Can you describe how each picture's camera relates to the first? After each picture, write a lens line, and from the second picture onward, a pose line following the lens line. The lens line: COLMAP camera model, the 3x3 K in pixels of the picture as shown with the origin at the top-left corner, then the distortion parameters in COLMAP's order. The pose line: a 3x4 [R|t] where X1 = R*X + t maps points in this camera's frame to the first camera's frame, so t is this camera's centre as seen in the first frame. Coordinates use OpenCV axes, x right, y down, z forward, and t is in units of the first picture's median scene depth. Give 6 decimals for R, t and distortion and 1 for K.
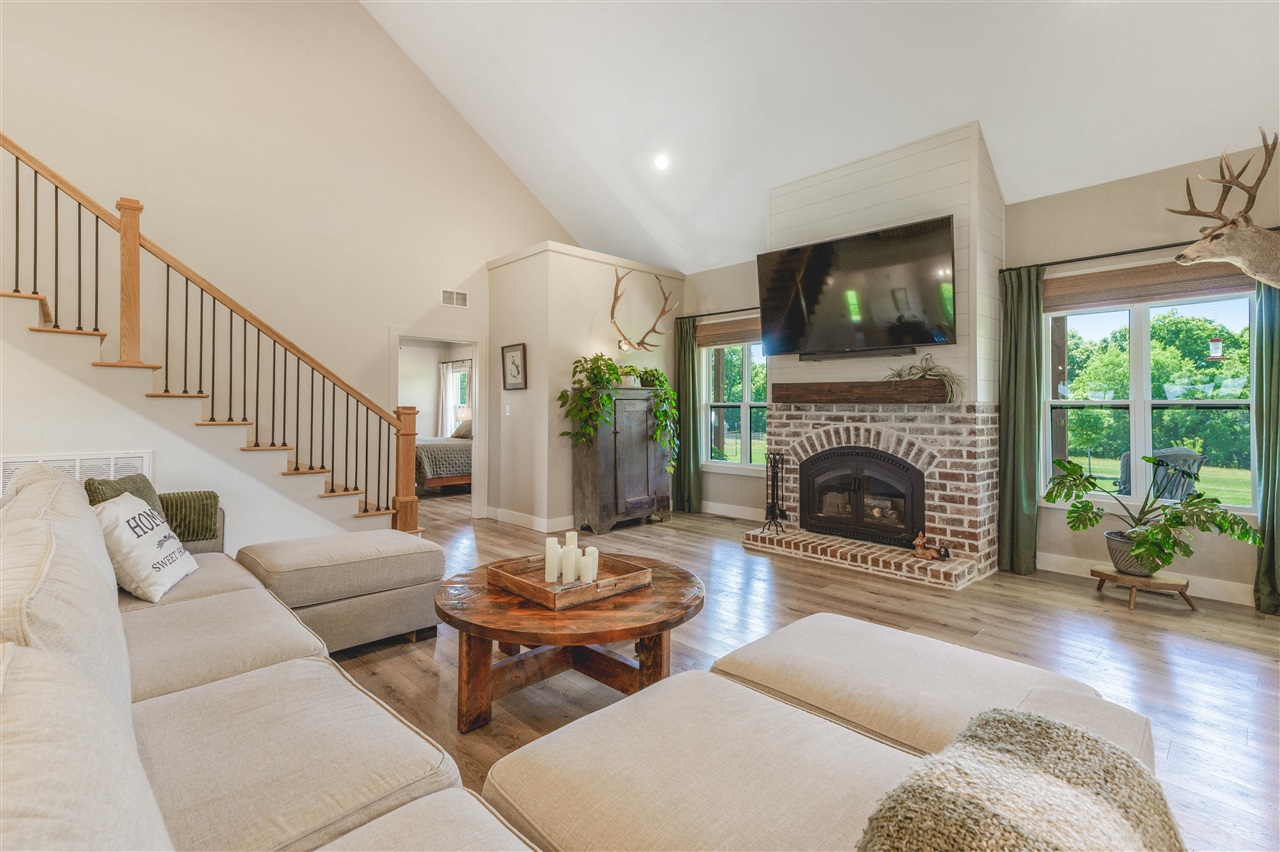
lens RADIAL K [[582.8, 0, 635.0], [0, 582.8, 397.5], [0, 0, 1]] dist [0.028666, 0.000289]
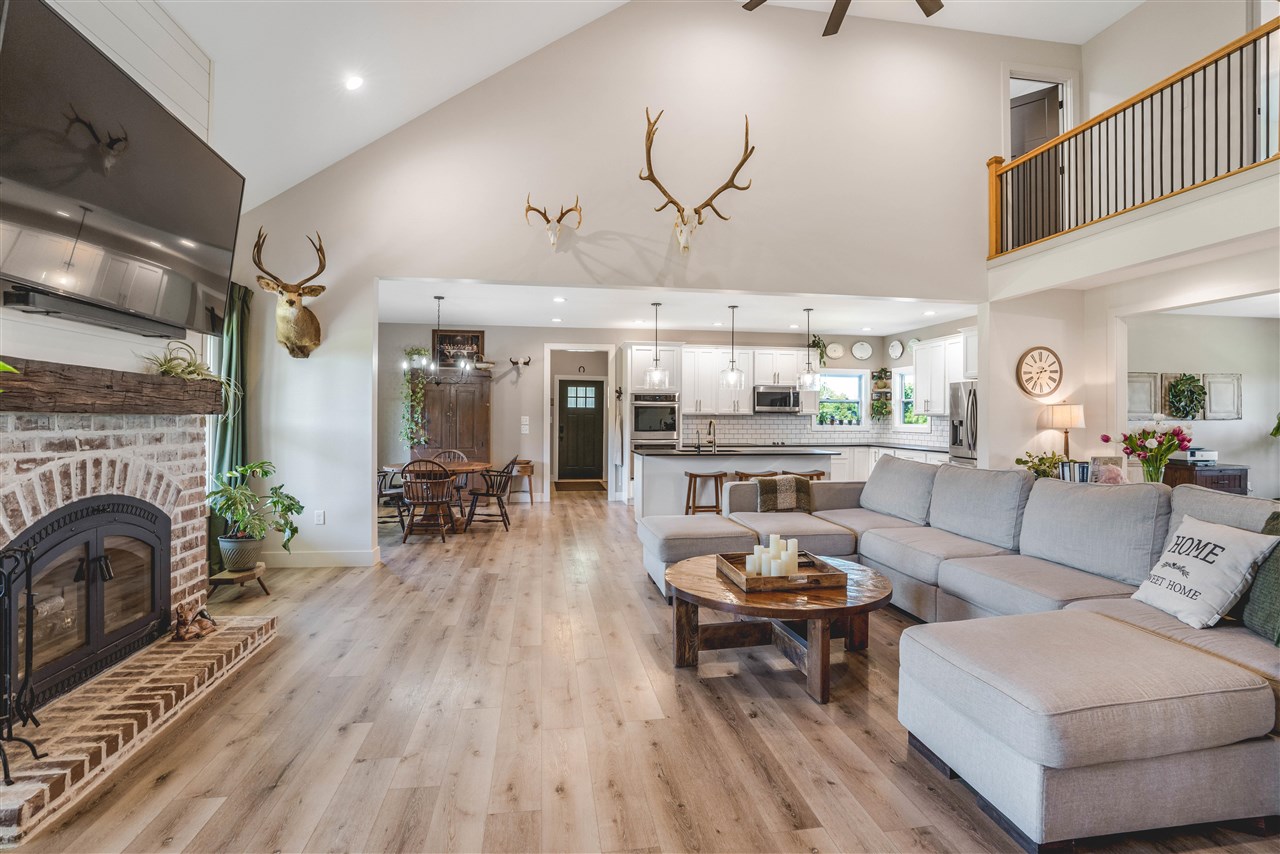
lens RADIAL K [[611.5, 0, 640.9], [0, 611.5, 419.2], [0, 0, 1]] dist [-0.063309, 0.023830]
pose [[-0.823225, -0.008954, 0.567644, -0.309378], [-0.019610, 0.999727, -0.012670, 0.012723], [-0.567376, -0.021561, -0.823176, 1.161981]]
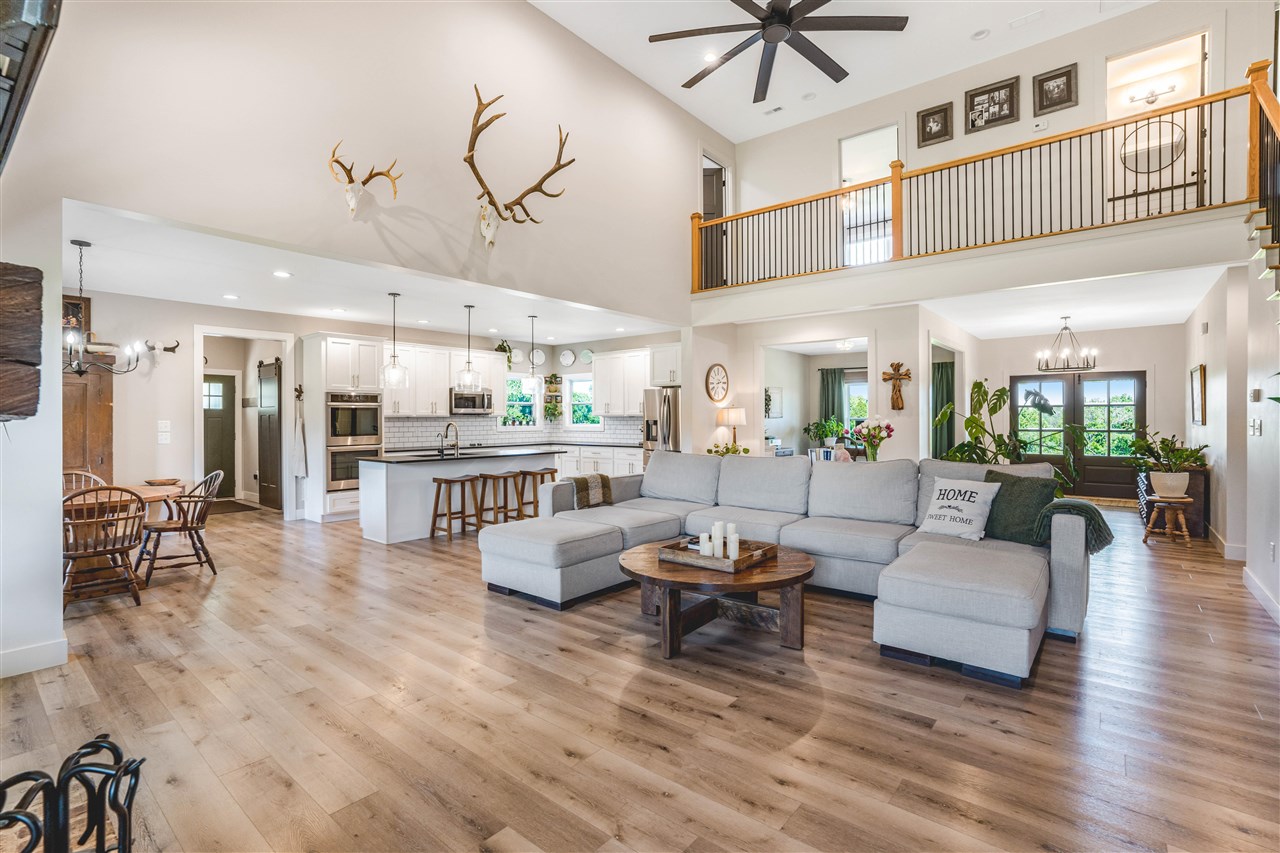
lens RADIAL K [[587.7, 0, 636.4], [0, 587.7, 423.5], [0, 0, 1]] dist [-0.036967, 0.000385]
pose [[-0.993244, 0.001108, -0.116035, 0.125750], [0.002643, 0.999911, -0.013075, 0.014196], [0.116010, -0.013294, -0.993159, 1.248586]]
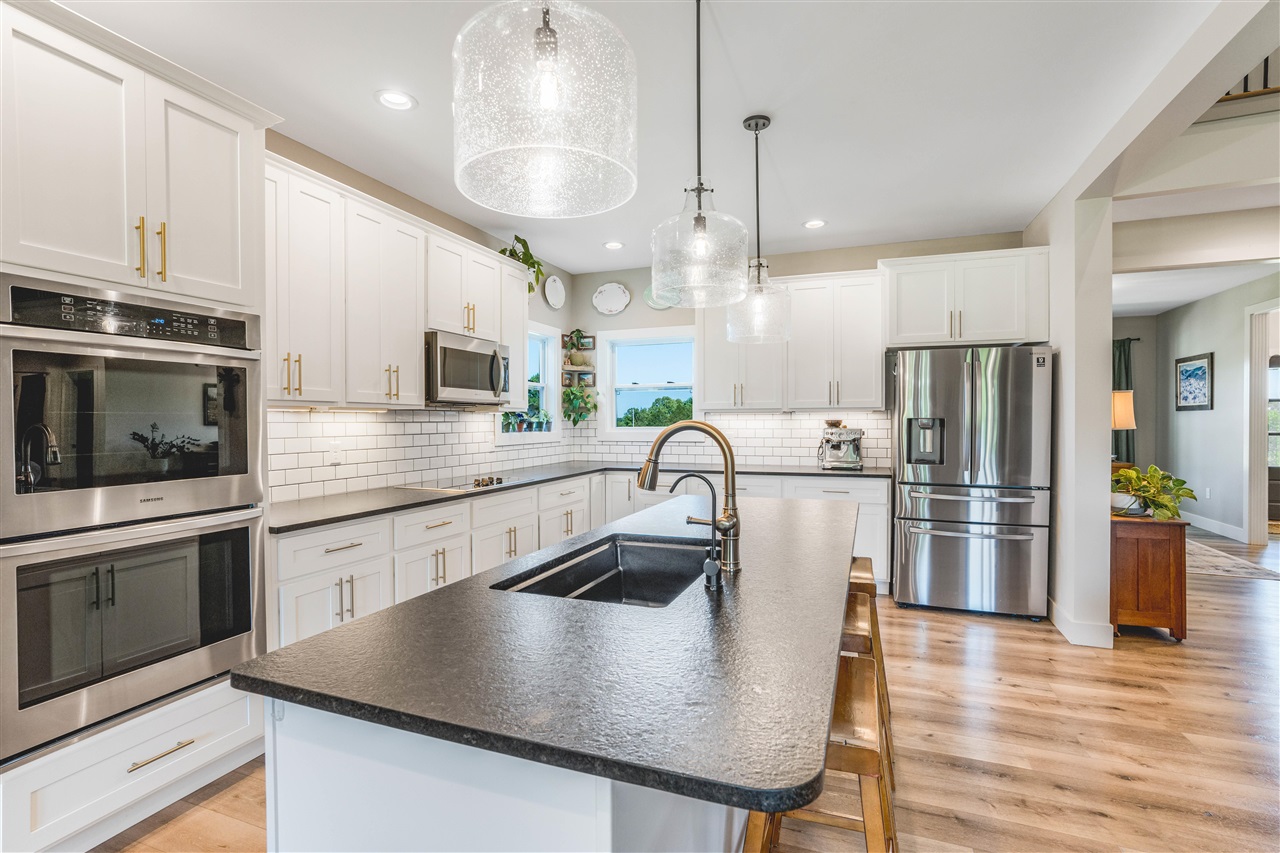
lens RADIAL K [[600.4, 0, 636.1], [0, 600.4, 429.9], [0, 0, 1]] dist [-0.038996, 0.018919]
pose [[-0.907981, 0.006444, -0.418962, 0.558487], [0.010070, 0.999929, -0.006443, -0.001133], [0.418891, -0.010069, -0.907981, 0.111188]]
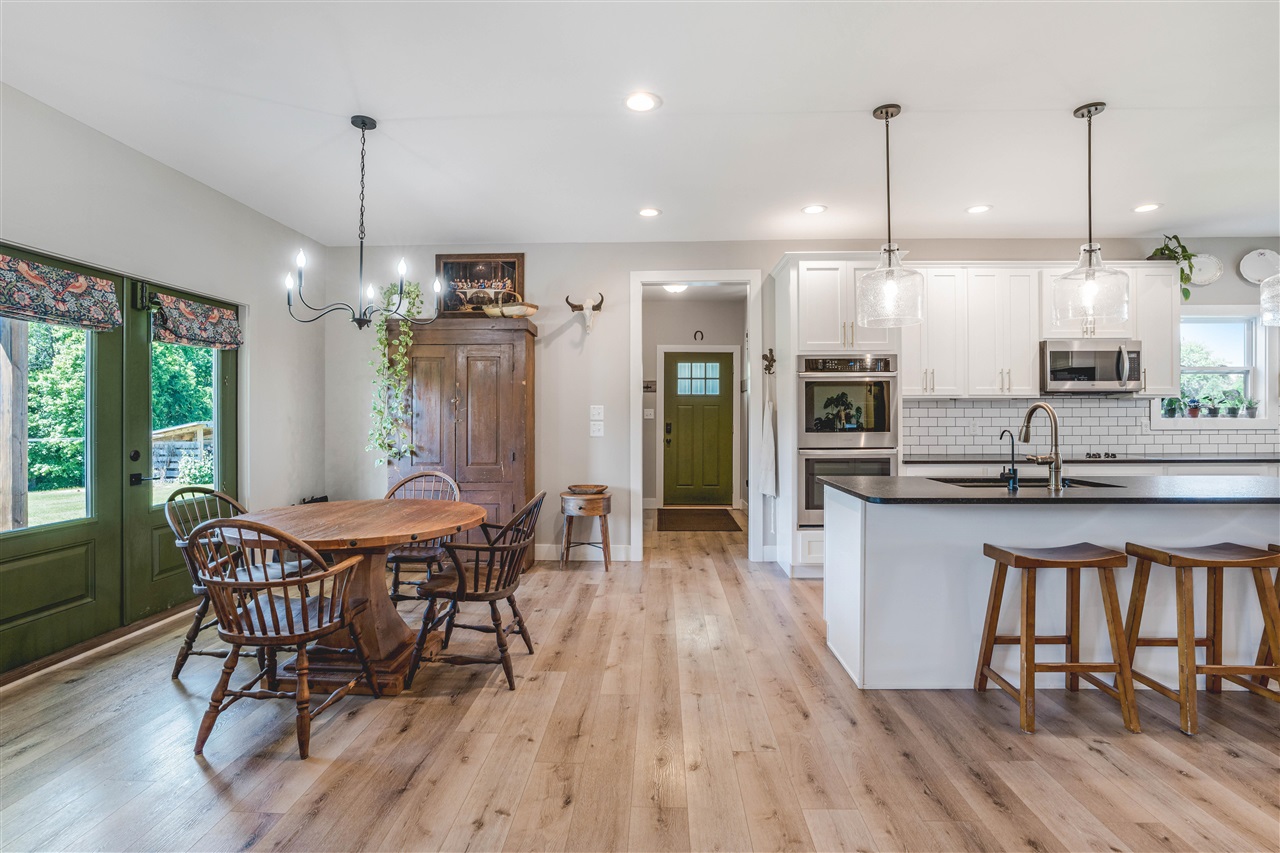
lens RADIAL K [[599.8, 0, 637.5], [0, 599.8, 415.9], [0, 0, 1]] dist [-0.053357, 0.022936]
pose [[-0.695978, -0.001658, 0.718061, 0.265215], [-0.014697, 0.999821, -0.011935, 0.016754], [-0.717912, -0.018860, -0.695878, 0.484039]]
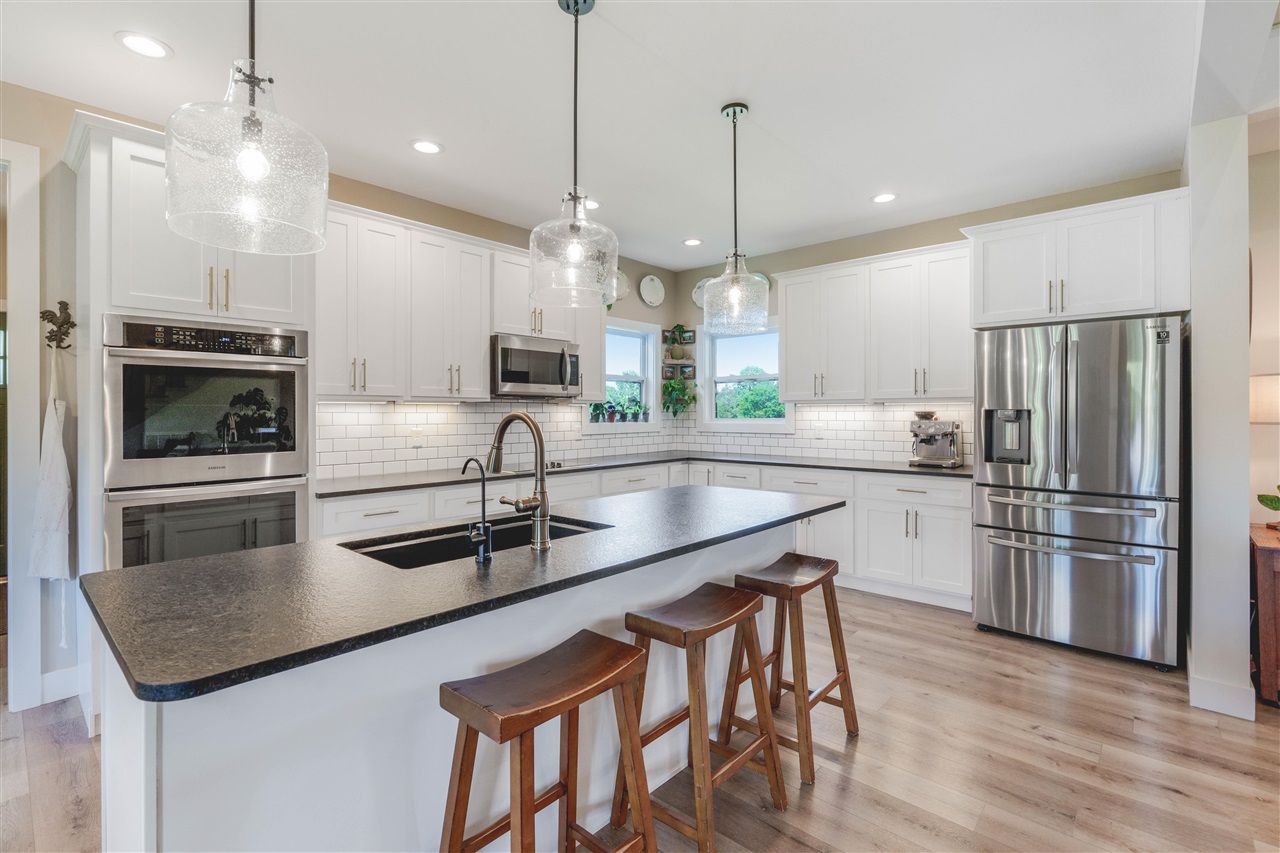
lens RADIAL K [[585.6, 0, 627.5], [0, 585.6, 413.0], [0, 0, 1]] dist [-0.005109, -0.000732]
pose [[-0.997992, -0.001812, -0.063309, 0.354865], [-0.000429, 0.999761, -0.021845, 0.000669], [0.063333, -0.021774, -0.997755, 0.183405]]
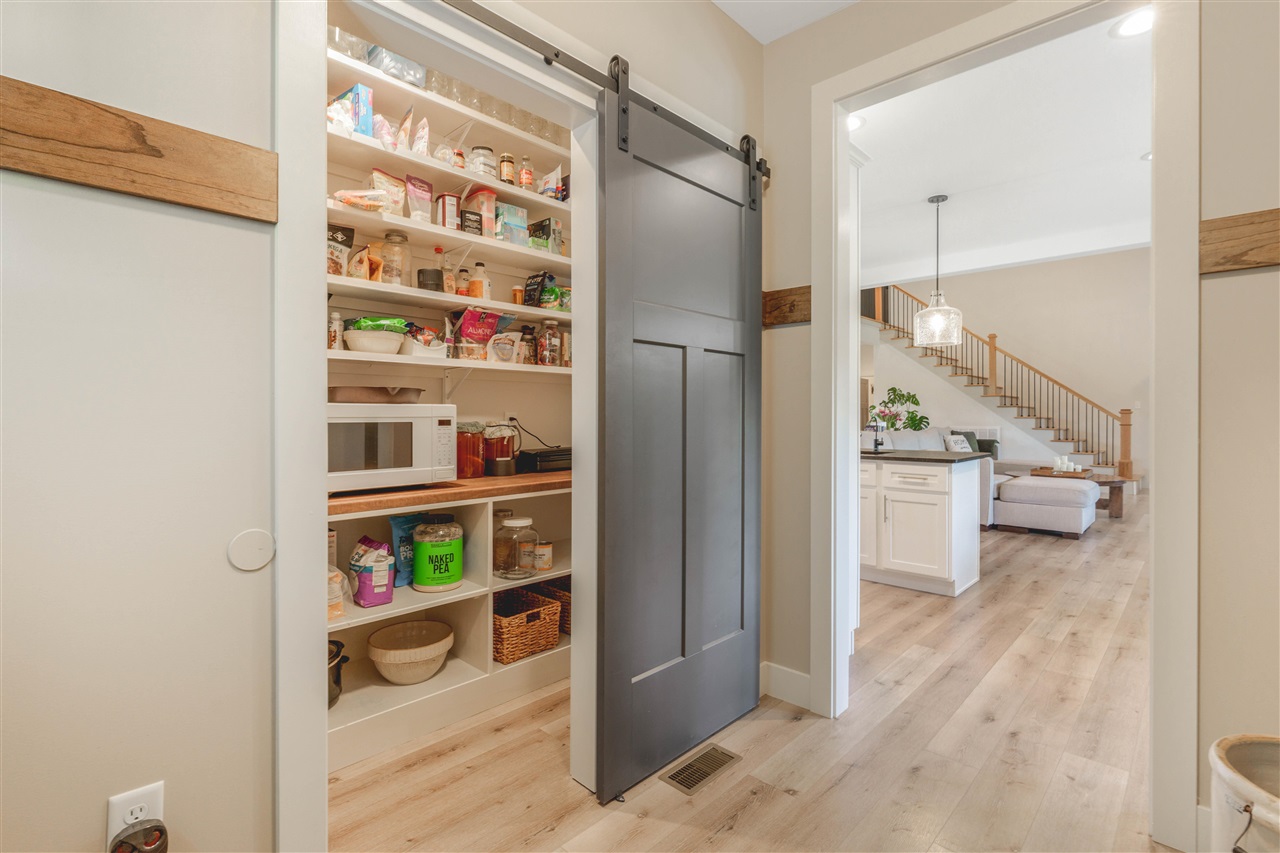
lens RADIAL K [[591.2, 0, 640.3], [0, 591.2, 418.0], [0, 0, 1]] dist [-0.000913, 0.000007]
pose [[0.044315, -0.001542, -0.999016, 1.315137], [0.020900, 0.999781, -0.000616, 0.013085], [0.998799, -0.020853, 0.044338, -0.536868]]
